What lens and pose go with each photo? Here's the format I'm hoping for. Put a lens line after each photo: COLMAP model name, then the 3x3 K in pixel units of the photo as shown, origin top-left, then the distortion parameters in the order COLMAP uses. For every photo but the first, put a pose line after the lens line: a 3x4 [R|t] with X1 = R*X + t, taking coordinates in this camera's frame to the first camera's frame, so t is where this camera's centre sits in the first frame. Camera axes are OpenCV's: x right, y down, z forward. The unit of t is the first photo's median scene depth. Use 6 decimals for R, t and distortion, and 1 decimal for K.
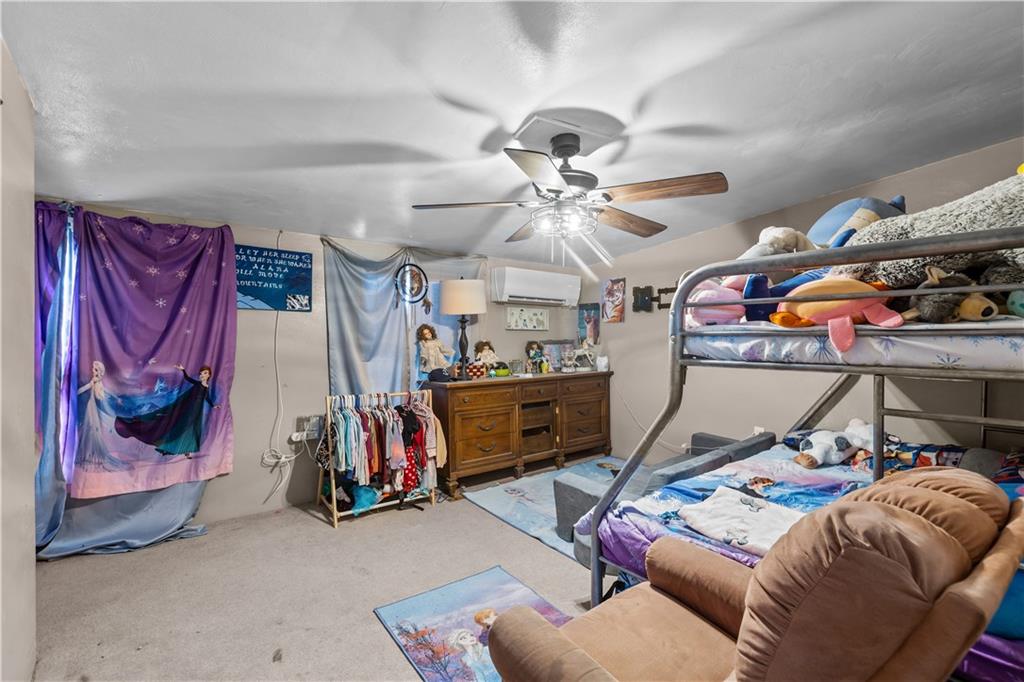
lens RADIAL K [[464.2, 0, 516.7], [0, 464.2, 337.5], [0, 0, 1]] dist [0.001480, -0.000347]
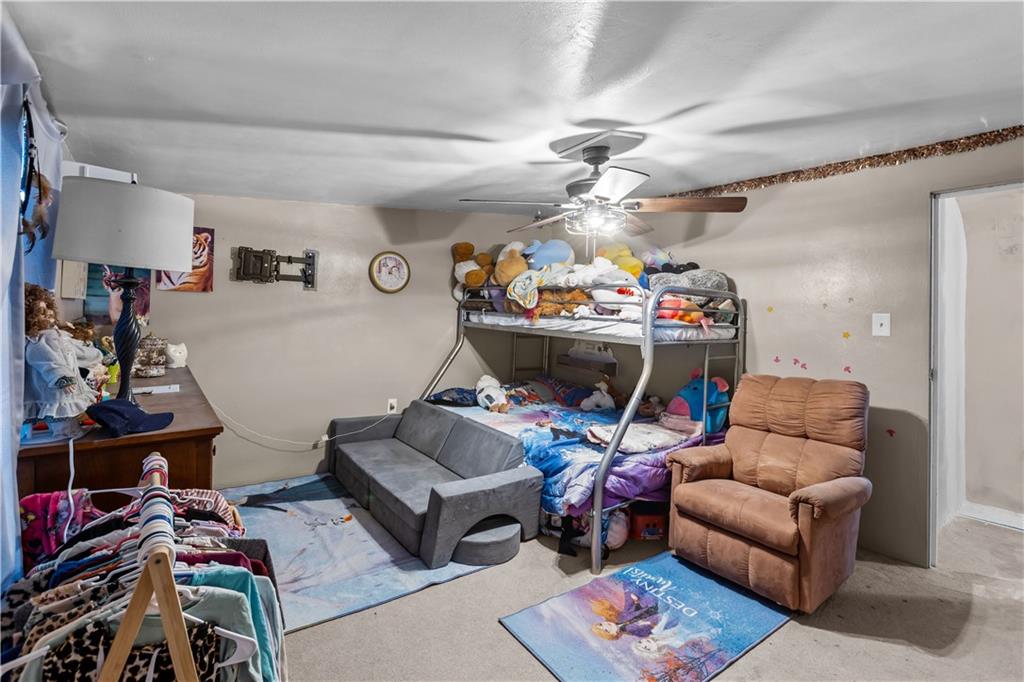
lens RADIAL K [[464.2, 0, 516.7], [0, 464.2, 337.5], [0, 0, 1]] dist [0.001480, -0.000347]
pose [[-0.005955, -0.010089, 0.999931, -0.980167], [-0.026460, 0.999601, 0.009928, 0.025679], [-0.999632, -0.026399, -0.006220, 1.216304]]
